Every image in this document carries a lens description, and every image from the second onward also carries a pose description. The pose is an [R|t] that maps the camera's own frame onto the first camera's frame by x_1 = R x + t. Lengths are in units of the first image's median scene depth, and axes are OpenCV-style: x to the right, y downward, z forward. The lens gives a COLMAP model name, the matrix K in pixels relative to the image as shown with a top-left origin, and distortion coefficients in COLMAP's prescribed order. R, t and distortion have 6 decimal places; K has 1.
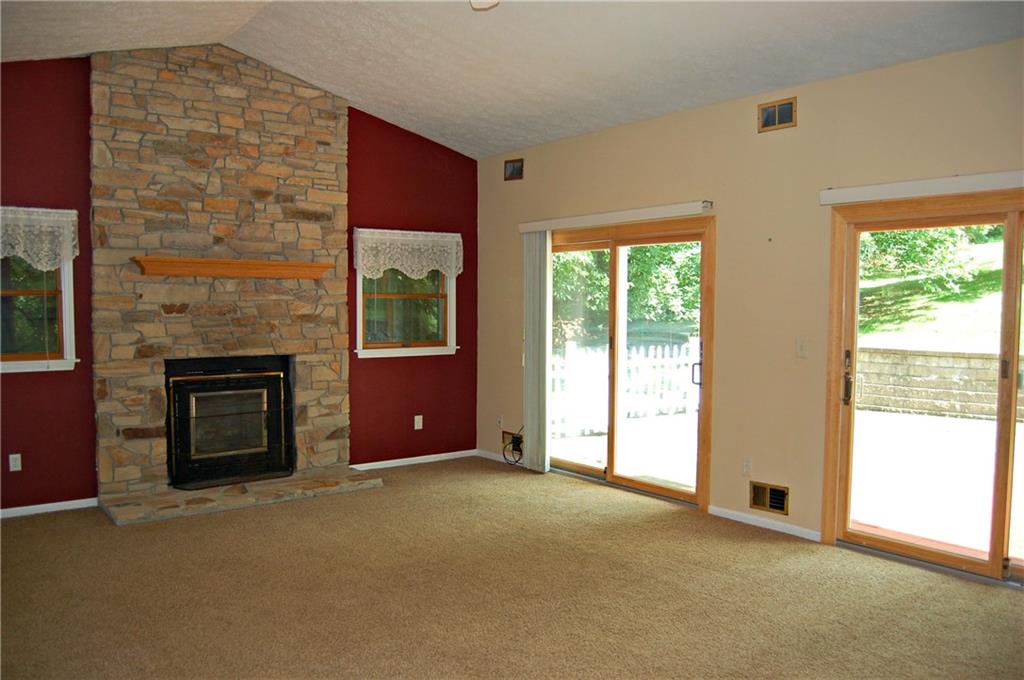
lens RADIAL K [[819.0, 0, 502.4], [0, 819.0, 341.3], [0, 0, 1]] dist [-0.082274, 0.020010]
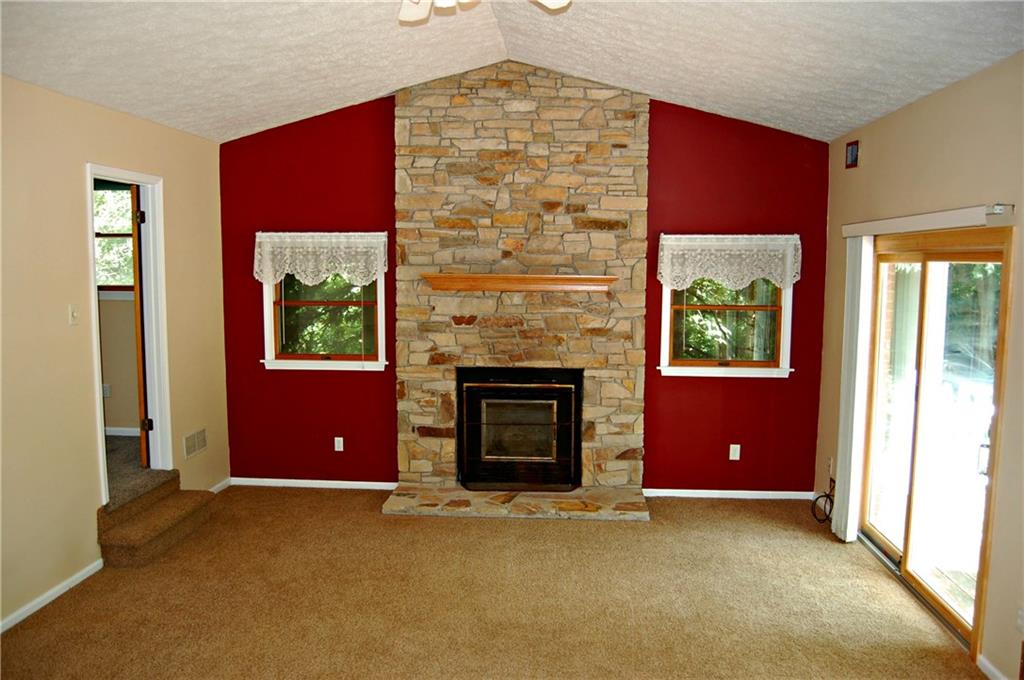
lens RADIAL K [[819.0, 0, 508.7], [0, 819.0, 340.6], [0, 0, 1]] dist [-0.082274, 0.020010]
pose [[0.738708, 0.065559, -0.670830, 0.353998], [-0.032819, 0.997576, 0.061352, -0.079172], [0.673226, -0.023305, 0.739069, 0.231666]]
